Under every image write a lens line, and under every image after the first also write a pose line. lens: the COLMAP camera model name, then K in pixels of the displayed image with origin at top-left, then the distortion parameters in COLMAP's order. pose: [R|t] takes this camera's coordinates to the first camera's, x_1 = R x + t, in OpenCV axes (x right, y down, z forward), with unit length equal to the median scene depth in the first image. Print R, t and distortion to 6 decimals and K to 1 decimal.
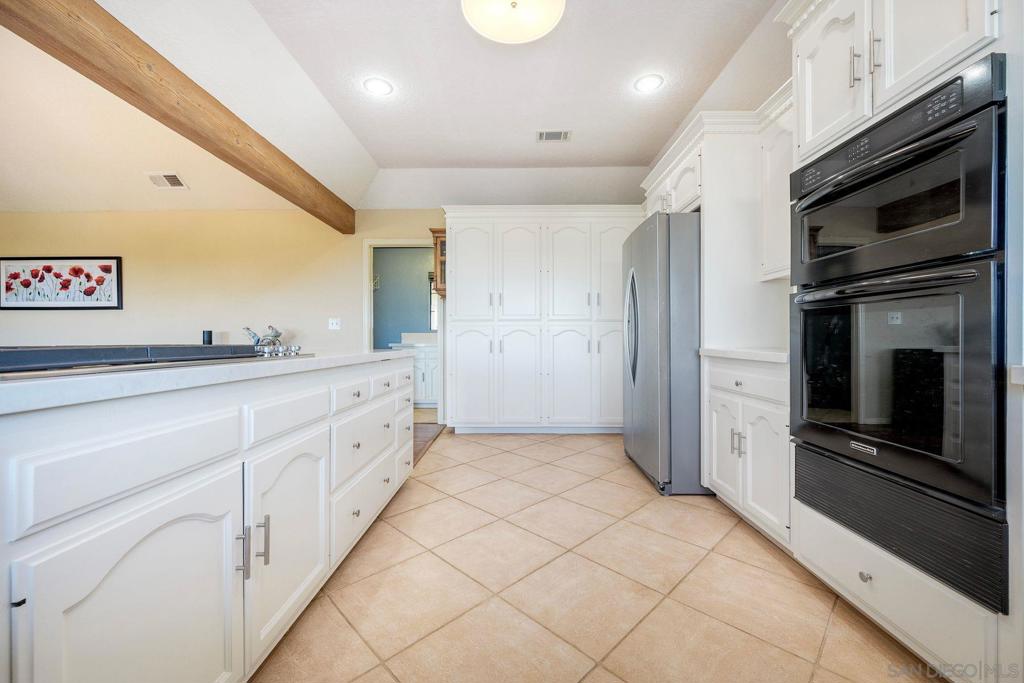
lens RADIAL K [[405.5, 0, 512.0], [0, 405.5, 341.5], [0, 0, 1]] dist [-0.000154, 0.000058]
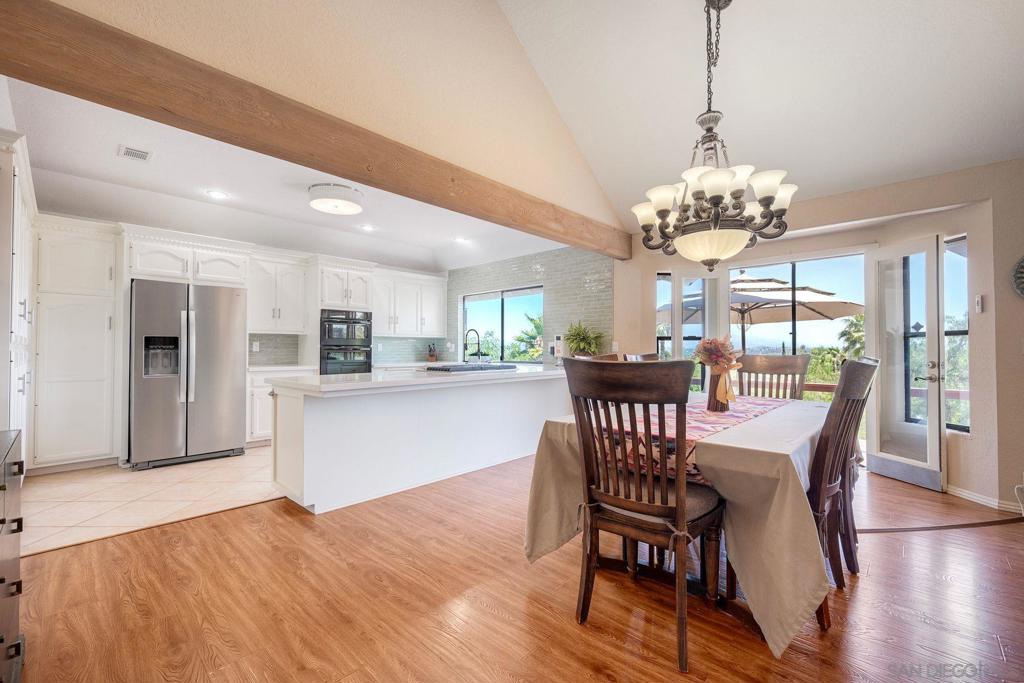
lens RADIAL K [[430.8, 0, 512.0], [0, 430.8, 341.5], [0, 0, 1]] dist [-0.001343, -0.000110]
pose [[-0.735516, 0.012001, 0.677401, -1.833720], [0.002361, 0.999882, -0.015151, -0.073095], [-0.677503, -0.009545, -0.735458, 1.701984]]
